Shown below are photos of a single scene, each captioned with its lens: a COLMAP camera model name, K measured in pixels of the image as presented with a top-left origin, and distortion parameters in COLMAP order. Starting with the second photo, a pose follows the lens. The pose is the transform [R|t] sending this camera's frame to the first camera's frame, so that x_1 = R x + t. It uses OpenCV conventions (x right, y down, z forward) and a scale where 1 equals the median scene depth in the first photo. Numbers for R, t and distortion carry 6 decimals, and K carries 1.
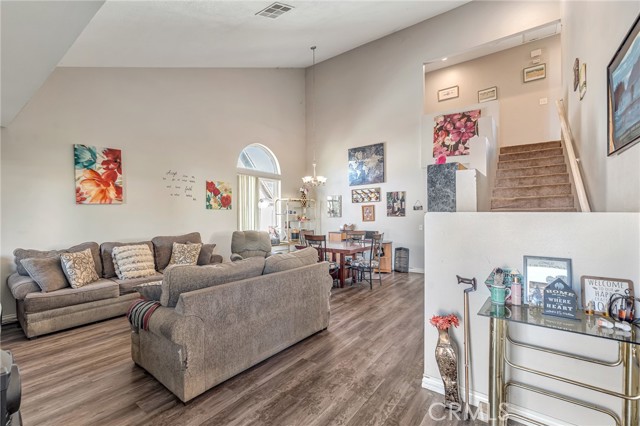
lens RADIAL K [[278.5, 0, 320.4], [0, 278.5, 211.1], [0, 0, 1]] dist [-0.001969, -0.000188]
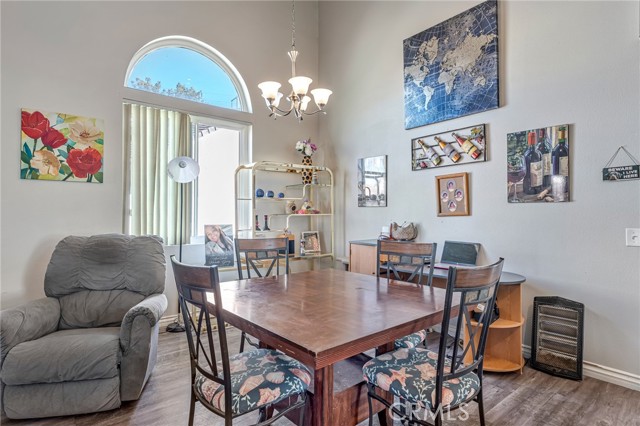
lens RADIAL K [[364.8, 0, 316.7], [0, 364.8, 208.2], [0, 0, 1]] dist [-0.001699, -0.000106]
pose [[0.973192, 0.006847, -0.229890, 0.117646], [-0.006134, 0.999974, 0.003815, 0.027268], [0.229910, -0.002302, 0.973209, 0.529151]]
